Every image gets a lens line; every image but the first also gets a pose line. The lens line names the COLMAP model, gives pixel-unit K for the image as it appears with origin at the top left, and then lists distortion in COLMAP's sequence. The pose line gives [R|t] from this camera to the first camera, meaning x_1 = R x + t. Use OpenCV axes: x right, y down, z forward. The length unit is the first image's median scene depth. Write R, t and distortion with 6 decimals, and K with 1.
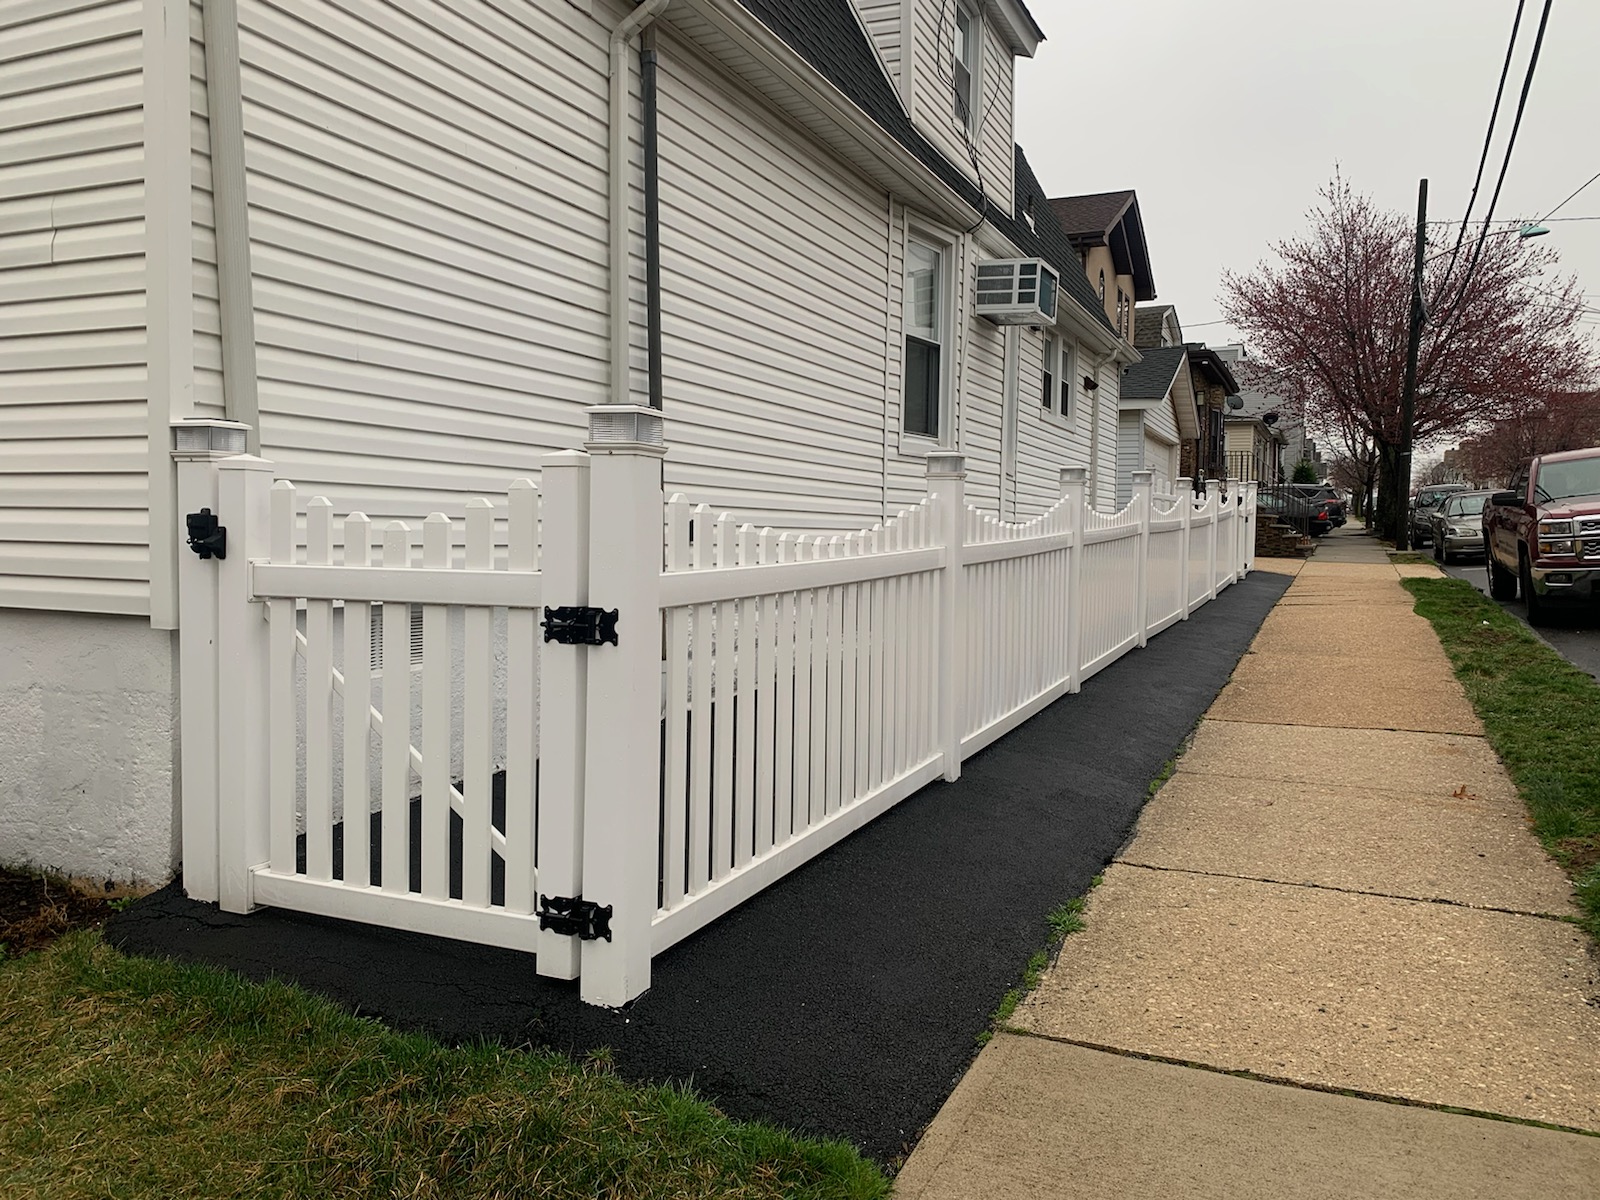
lens RADIAL K [[1303.1, 0, 701.8], [0, 1303.1, 596.4], [0, 0, 1]] dist [0.108050, -0.237552]
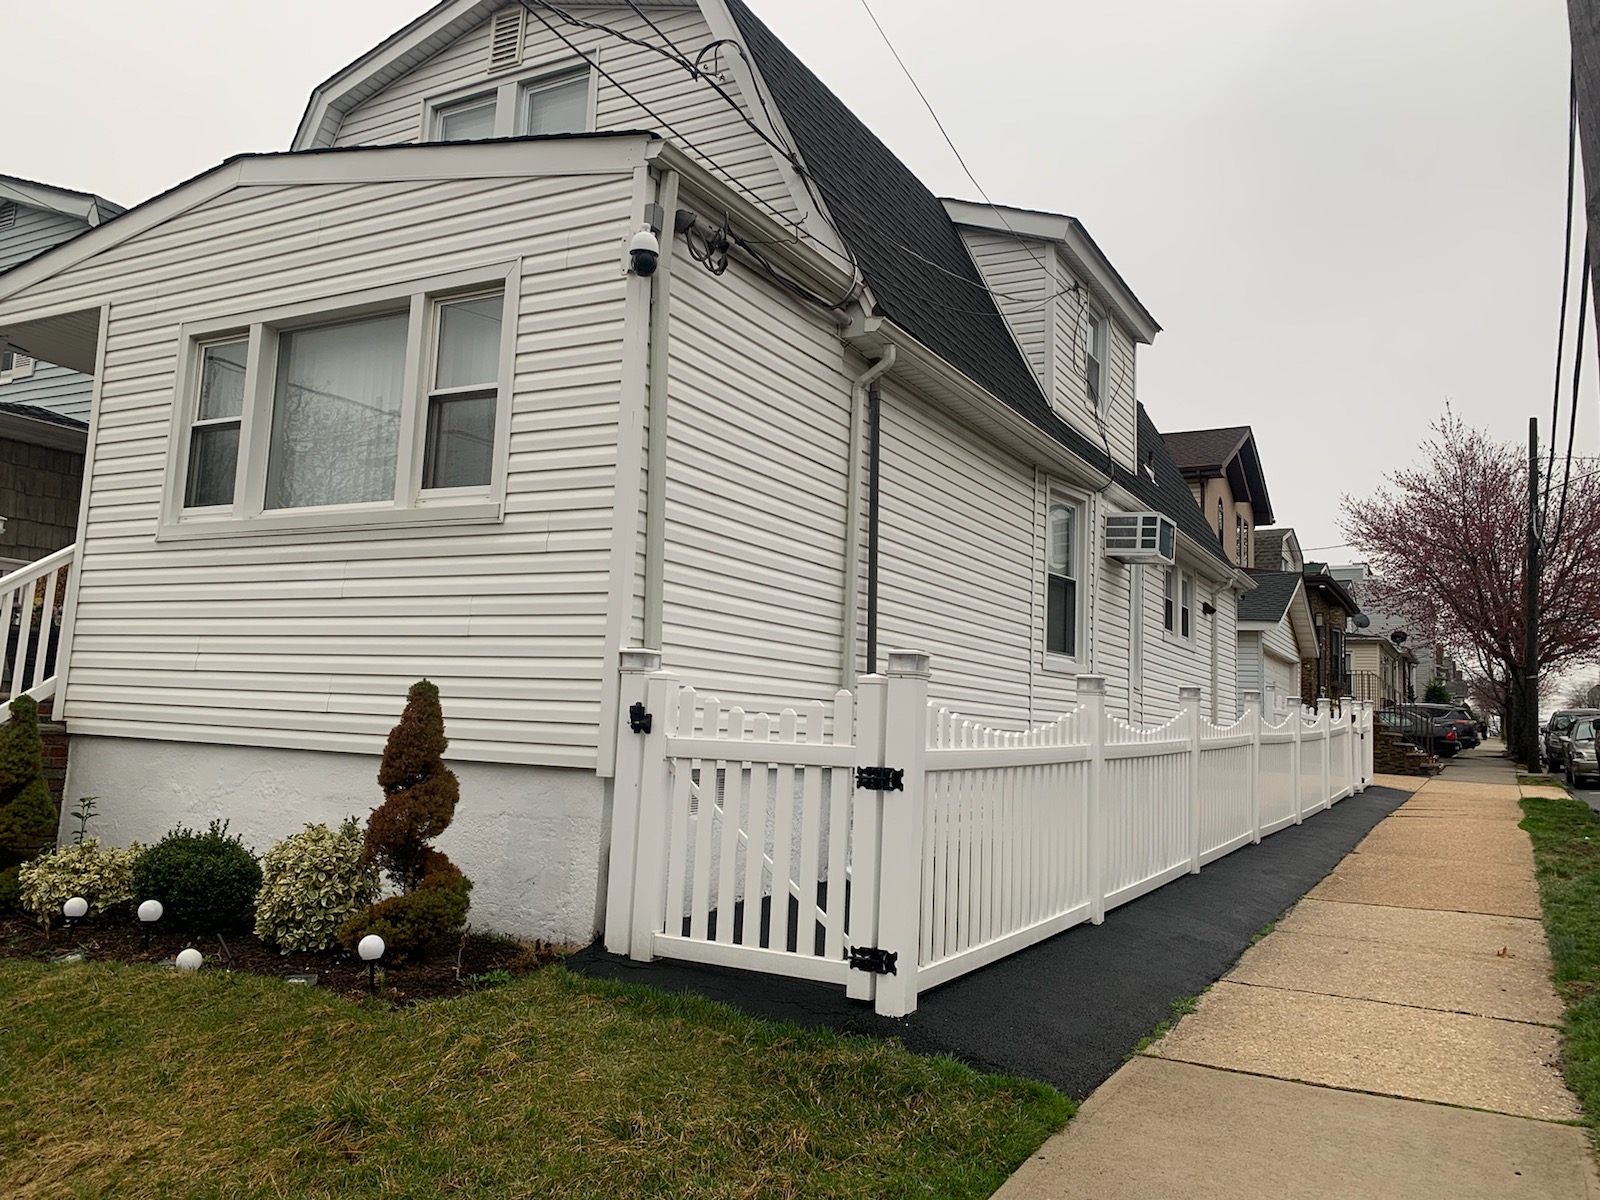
lens RADIAL K [[1261.4, 0, 757.5], [0, 1261.4, 604.2], [0, 0, 1]] dist [0.102984, -0.194709]
pose [[0.997939, 0.023168, -0.059842, -0.078612], [-0.031824, 0.988472, -0.148023, 0.022979], [0.055723, 0.149622, 0.987172, -0.322052]]
